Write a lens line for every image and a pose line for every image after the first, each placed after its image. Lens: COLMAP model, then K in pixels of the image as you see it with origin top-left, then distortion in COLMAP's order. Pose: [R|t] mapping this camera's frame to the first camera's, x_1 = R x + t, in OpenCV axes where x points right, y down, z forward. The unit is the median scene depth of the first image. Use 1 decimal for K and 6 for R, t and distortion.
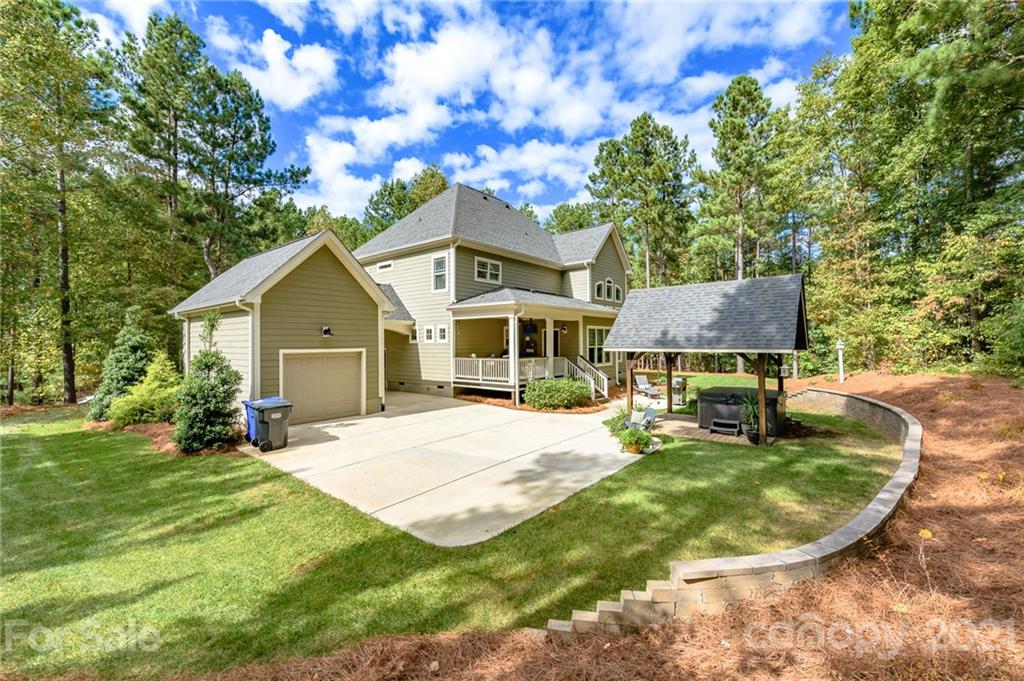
lens RADIAL K [[412.6, 0, 521.8], [0, 412.6, 339.7], [0, 0, 1]] dist [0.003257, 0.000144]
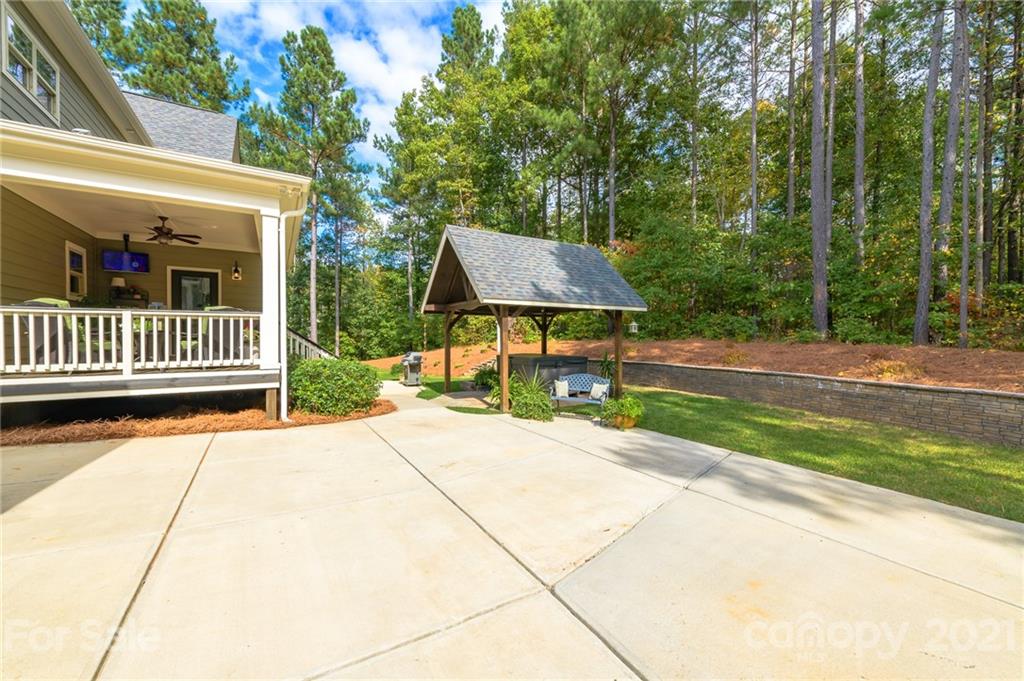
lens RADIAL K [[395.8, 0, 512.0], [0, 395.8, 340.5], [0, 0, 1]] dist [0.000405, -0.000017]
pose [[0.356463, -0.007127, 0.934282, -0.314369], [-0.005161, 0.999941, 0.009597, 0.069623], [-0.934295, -0.008243, 0.356405, 0.611896]]
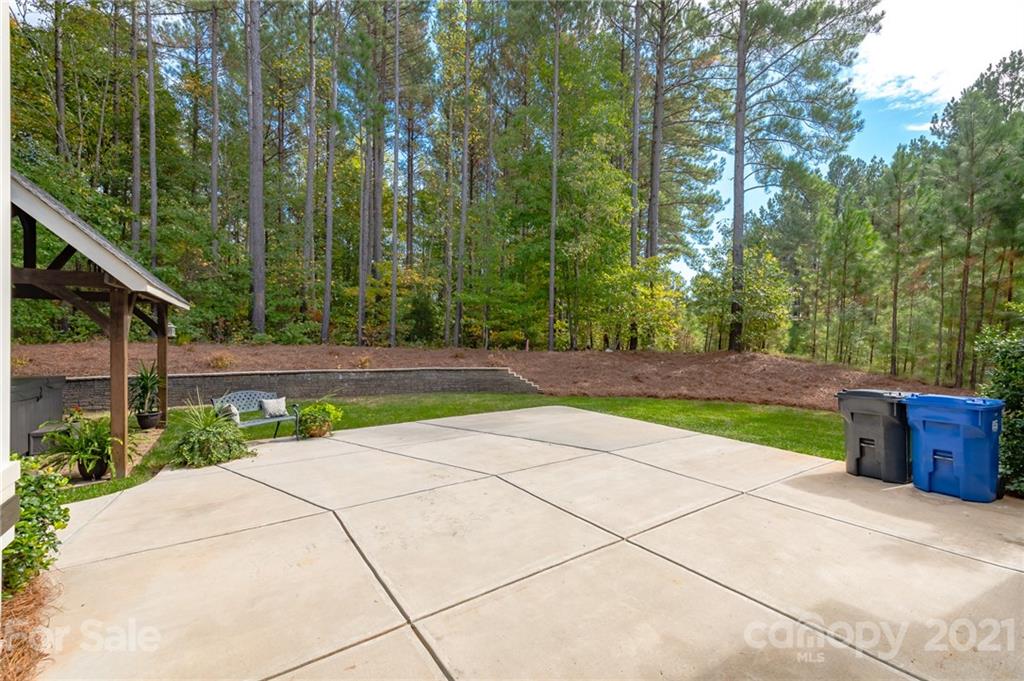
lens RADIAL K [[412.6, 0, 521.8], [0, 412.6, 339.7], [0, 0, 1]] dist [0.003257, 0.000144]
pose [[-0.952147, -0.010200, 0.305471, -0.206780], [-0.008821, 0.999944, 0.005896, 0.056891], [-0.305514, 0.002919, -0.952183, 1.067367]]
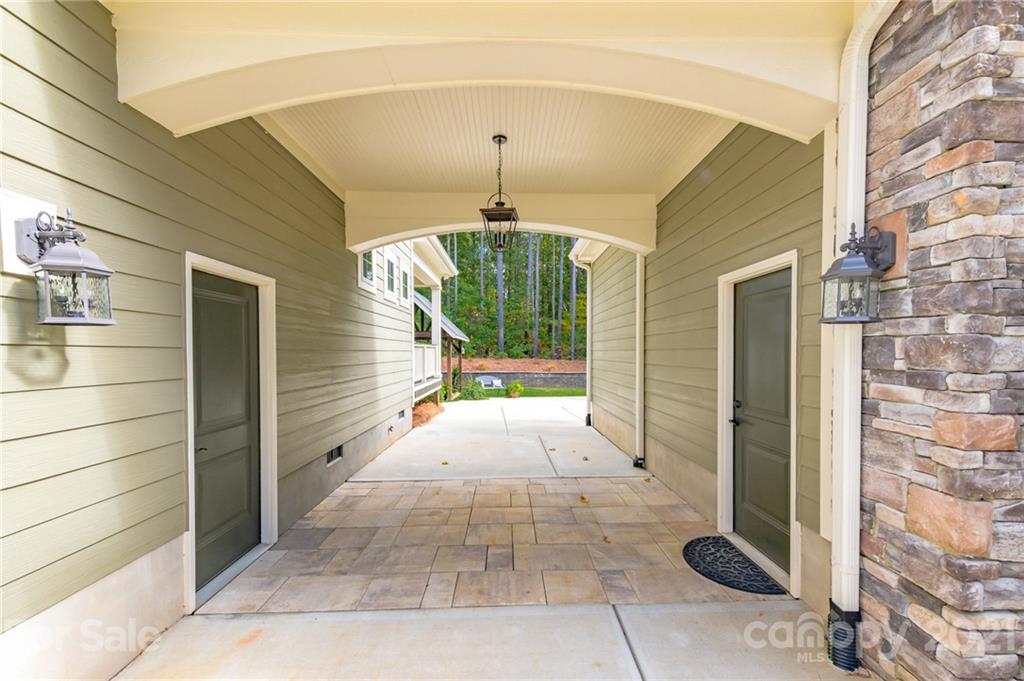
lens RADIAL K [[412.6, 0, 521.8], [0, 412.6, 339.7], [0, 0, 1]] dist [0.003257, 0.000144]
pose [[-0.642069, 0.026173, 0.766200, -0.703977], [0.000508, 0.999431, -0.033715, 0.060020], [-0.766647, -0.021258, -0.641717, 1.375086]]
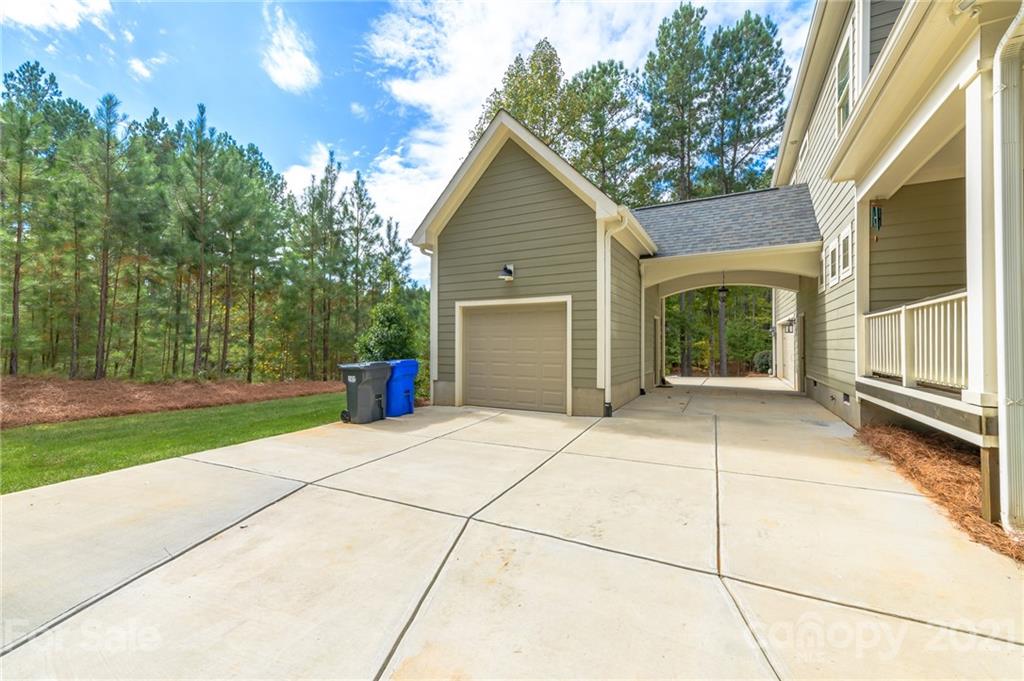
lens RADIAL K [[412.6, 0, 521.8], [0, 412.6, 339.7], [0, 0, 1]] dist [0.003257, 0.000144]
pose [[0.190110, -0.005876, -0.981745, 0.138476], [0.005160, 0.999974, -0.004986, 0.074586], [0.981749, -0.004117, 0.190135, 0.742335]]
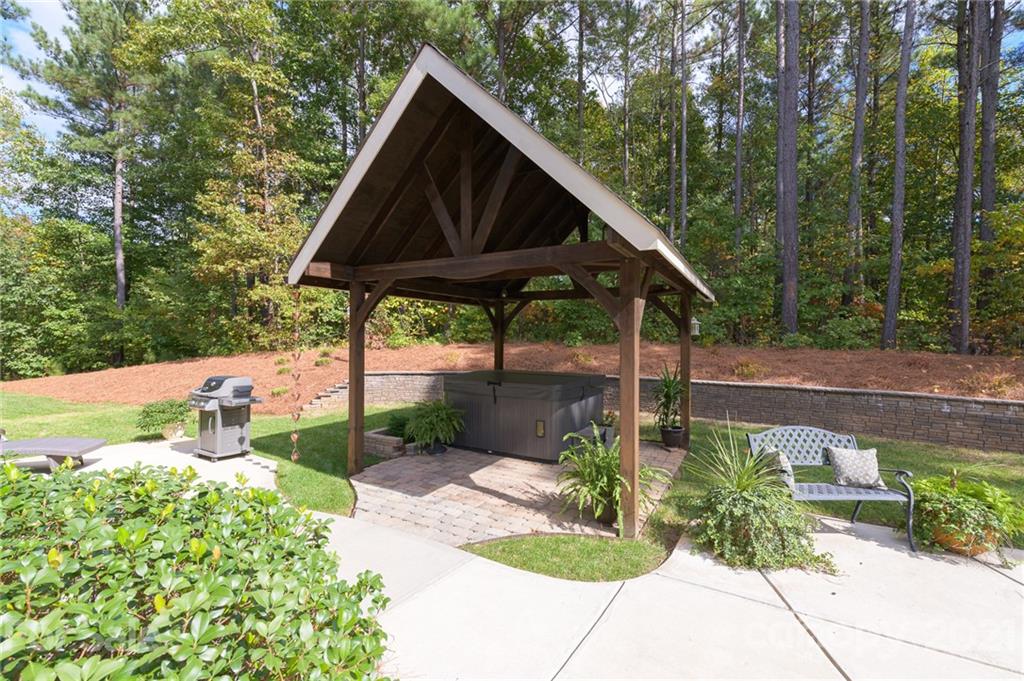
lens RADIAL K [[432.2, 0, 519.9], [0, 432.2, 340.7], [0, 0, 1]] dist [0.007807, -0.000352]
pose [[-0.167122, -0.008823, 0.985897, -0.008561], [-0.009326, 0.999929, 0.007368, 0.065005], [-0.985892, -0.007963, -0.167192, 0.940640]]
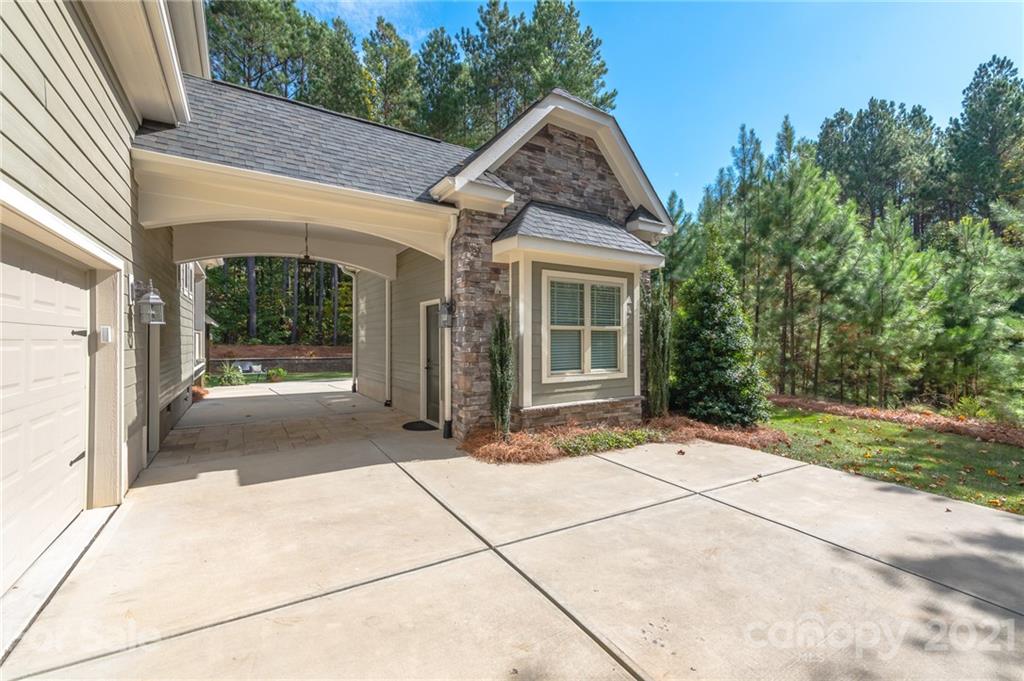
lens RADIAL K [[432.2, 0, 519.9], [0, 432.2, 340.7], [0, 0, 1]] dist [0.007807, -0.000352]
pose [[-0.943248, 0.002481, 0.332080, -0.882117], [0.003011, 0.999995, 0.001081, 0.063660], [-0.332075, 0.002020, -0.943251, 1.593338]]
